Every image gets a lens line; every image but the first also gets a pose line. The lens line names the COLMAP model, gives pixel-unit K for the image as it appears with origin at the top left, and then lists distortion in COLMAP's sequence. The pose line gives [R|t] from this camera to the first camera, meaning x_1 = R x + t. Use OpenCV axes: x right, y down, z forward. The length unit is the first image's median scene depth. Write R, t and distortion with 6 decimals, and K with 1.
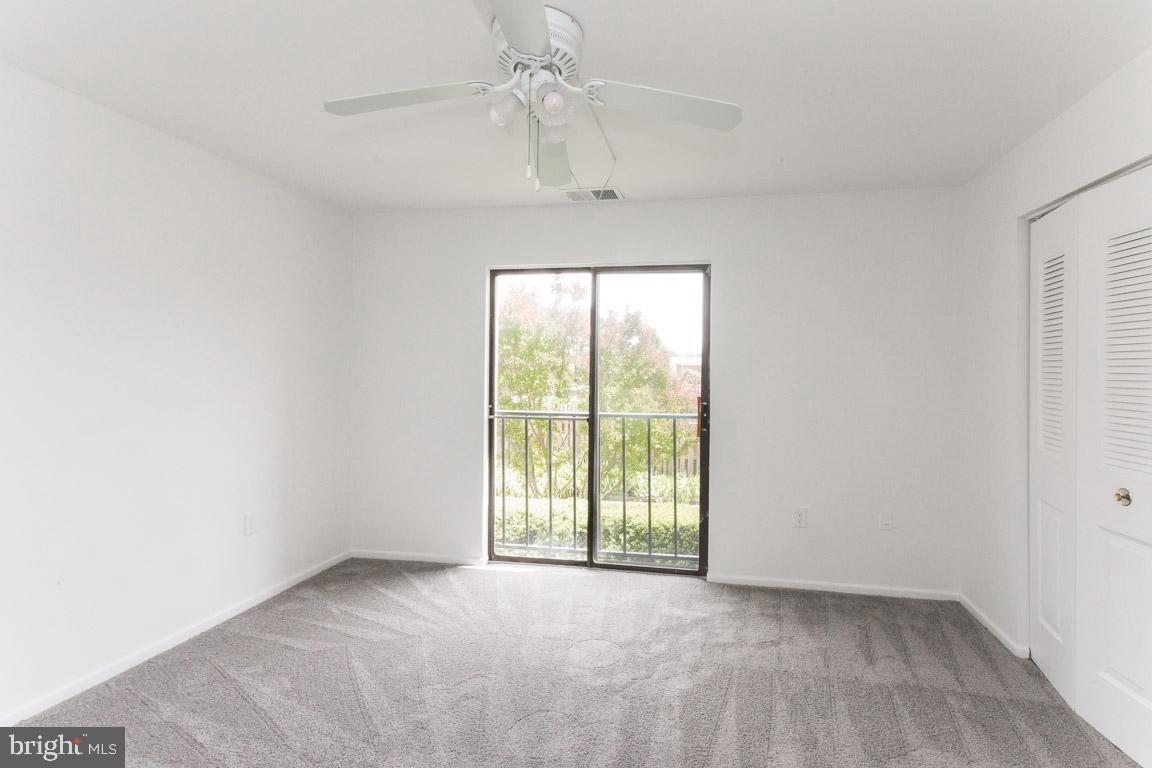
lens RADIAL K [[574.6, 0, 574.7], [0, 574.6, 367.7], [0, 0, 1]] dist [-0.000907, 0.000249]
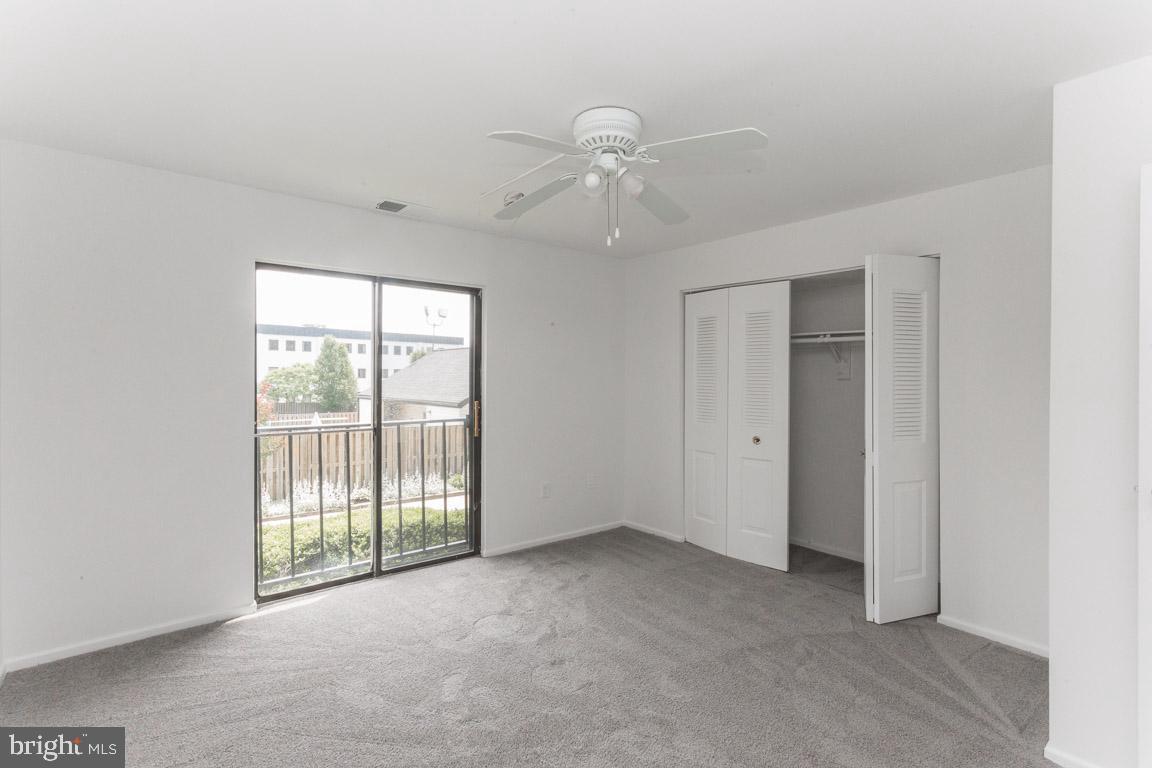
lens RADIAL K [[557.9, 0, 584.9], [0, 557.9, 378.1], [0, 0, 1]] dist [0.003491, 0.000558]
pose [[0.632373, -0.005150, 0.774647, -0.508195], [-0.000992, 0.999972, 0.007457, -0.006133], [-0.774663, -0.005484, 0.632350, 0.110405]]
